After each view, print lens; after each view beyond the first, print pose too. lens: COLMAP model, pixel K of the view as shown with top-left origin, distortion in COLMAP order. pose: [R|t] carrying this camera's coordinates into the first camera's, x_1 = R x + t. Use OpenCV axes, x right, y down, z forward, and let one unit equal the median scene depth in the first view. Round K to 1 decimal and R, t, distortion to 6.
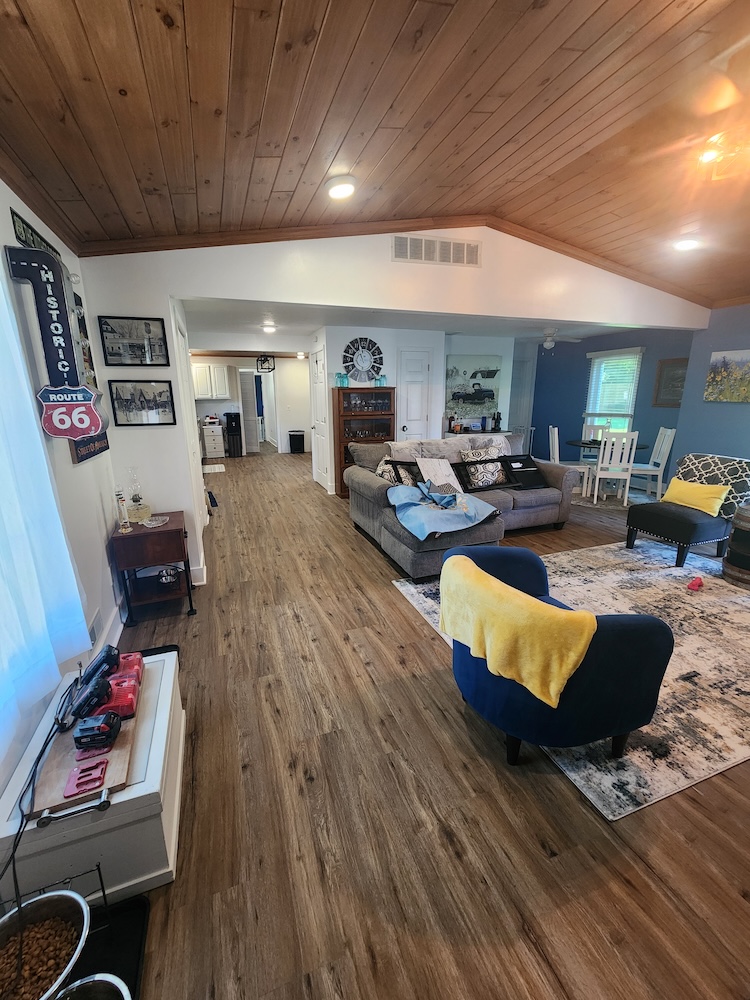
lens RADIAL K [[406.5, 0, 364.7], [0, 406.5, 501.3], [0, 0, 1]] dist [-0.001301, 0.000241]
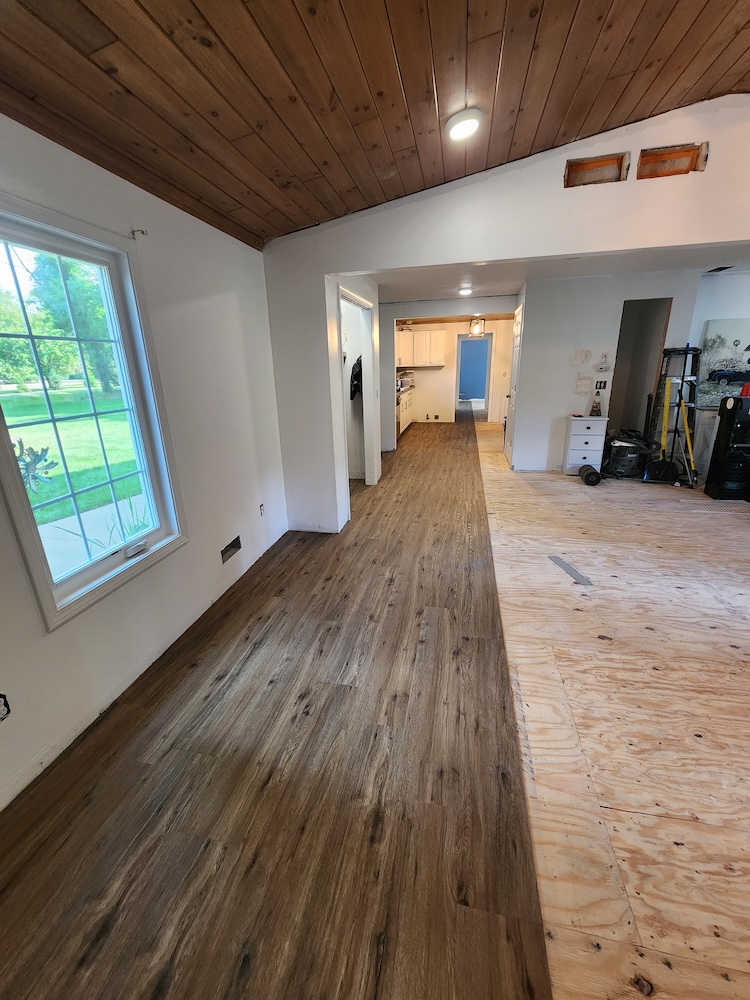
lens RADIAL K [[406.5, 0, 367.1], [0, 406.5, 500.7], [0, 0, 1]] dist [-0.001301, 0.000241]
pose [[0.841082, 0.155847, -0.517970, 0.456892], [-0.116204, 0.987296, 0.108366, -0.038791], [0.528278, -0.030954, 0.848507, 0.134381]]
